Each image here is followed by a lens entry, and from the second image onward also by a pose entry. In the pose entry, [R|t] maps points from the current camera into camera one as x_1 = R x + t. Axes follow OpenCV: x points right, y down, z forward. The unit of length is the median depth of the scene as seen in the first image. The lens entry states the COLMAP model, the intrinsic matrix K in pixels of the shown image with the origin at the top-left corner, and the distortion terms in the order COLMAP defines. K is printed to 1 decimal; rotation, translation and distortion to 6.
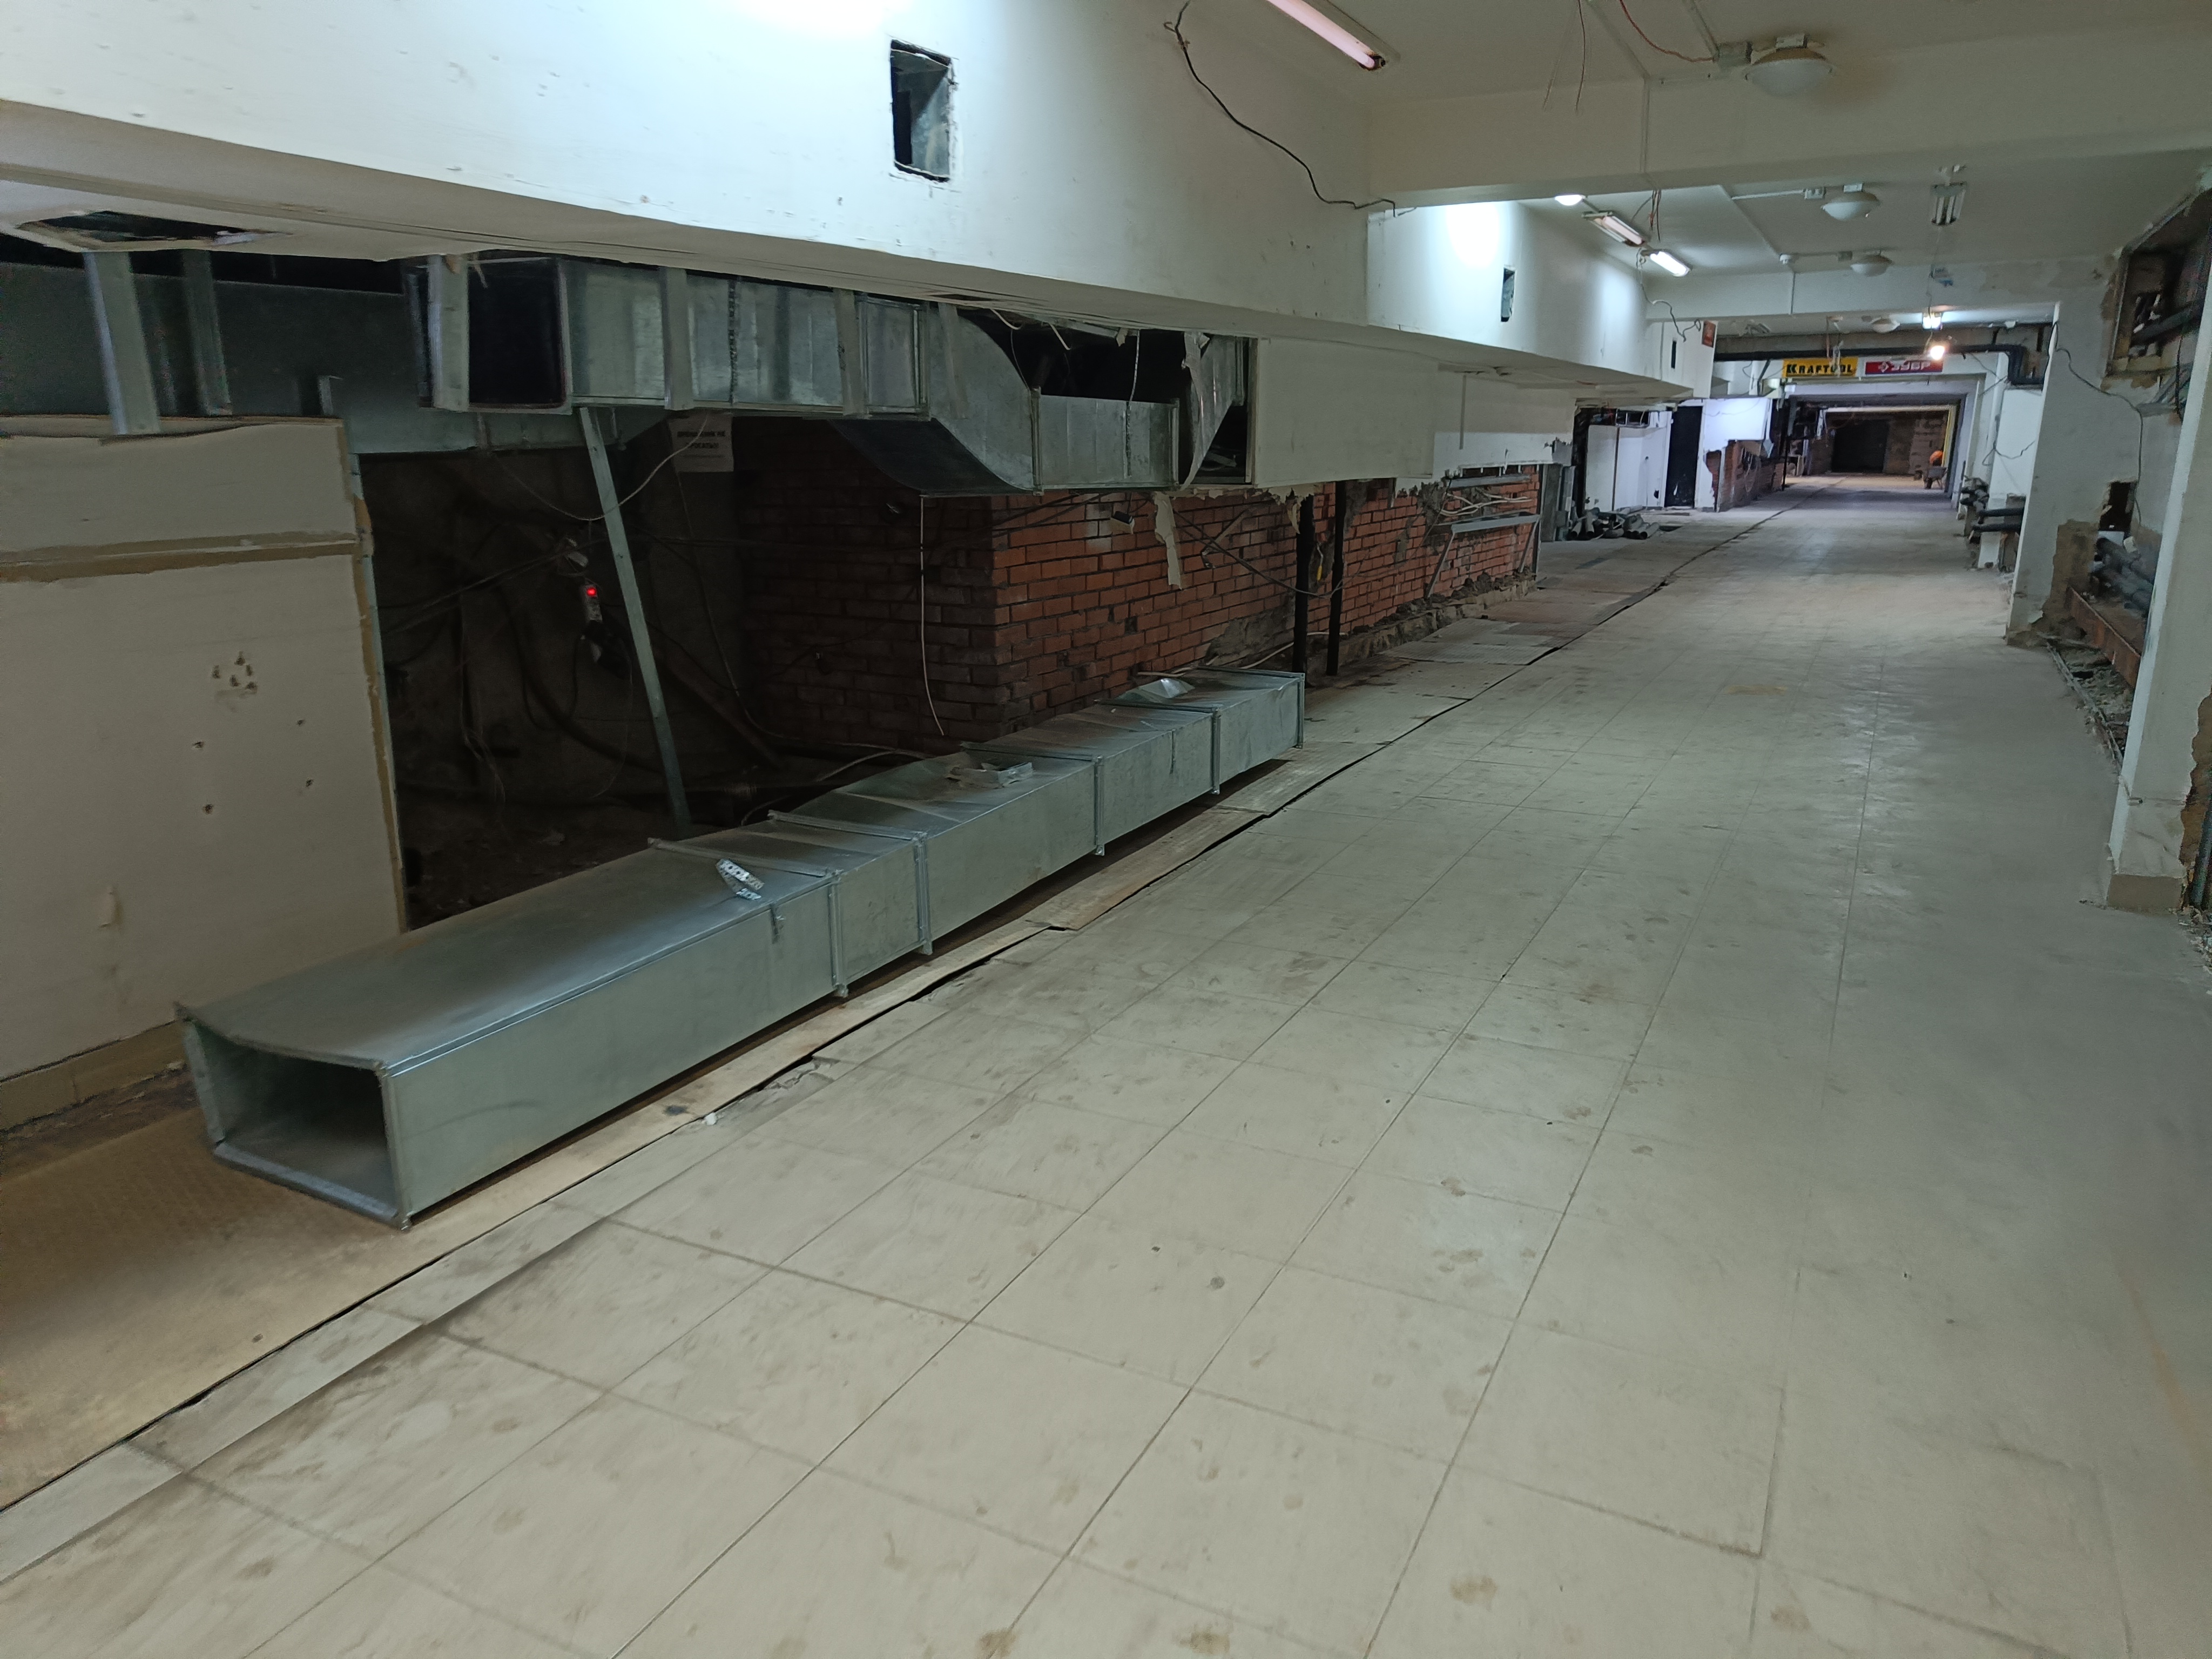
lens RADIAL K [[1482.7, 0, 1094.2], [0, 1482.7, 821.0], [0, 0, 1]] dist [0.009982, 0.002063]
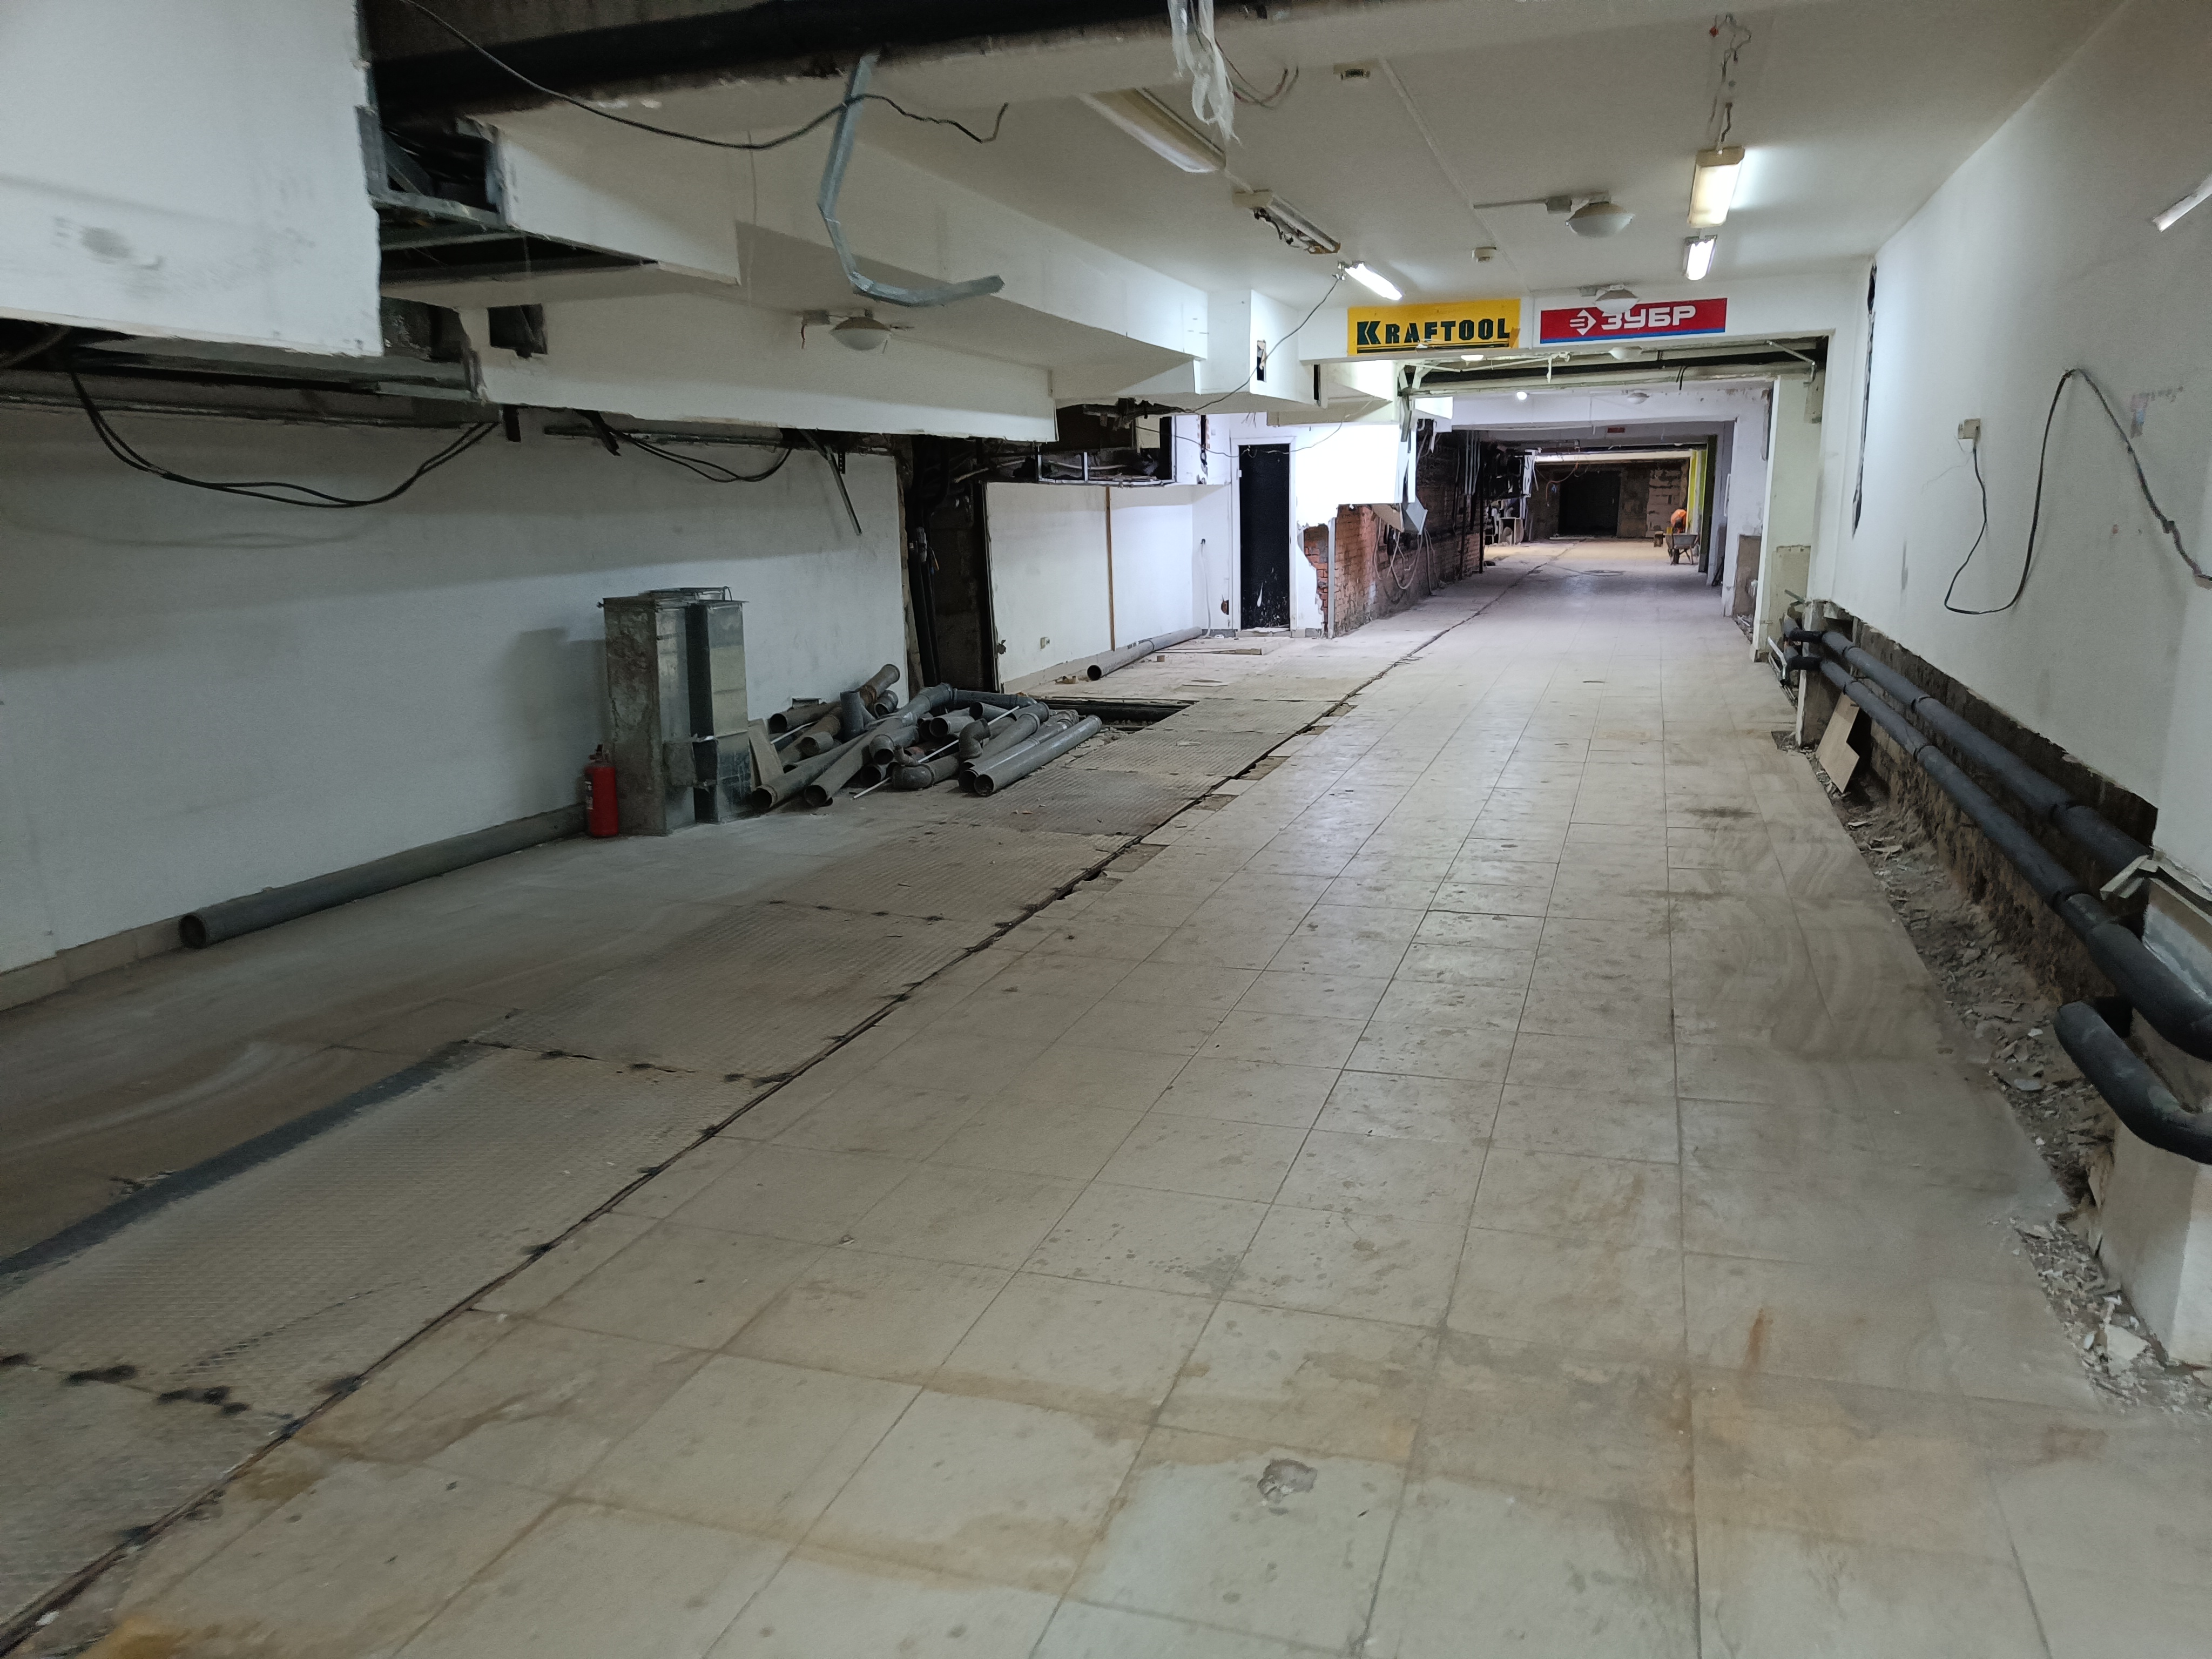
lens RADIAL K [[1482.7, 0, 1115.5], [0, 1482.7, 838.4], [0, 0, 1]] dist [0.009982, 0.002063]
pose [[0.987692, -0.053414, 0.147006, 0.247113], [0.057916, 0.997969, -0.026514, -0.119130], [-0.145292, 0.034702, 0.988780, 0.456239]]
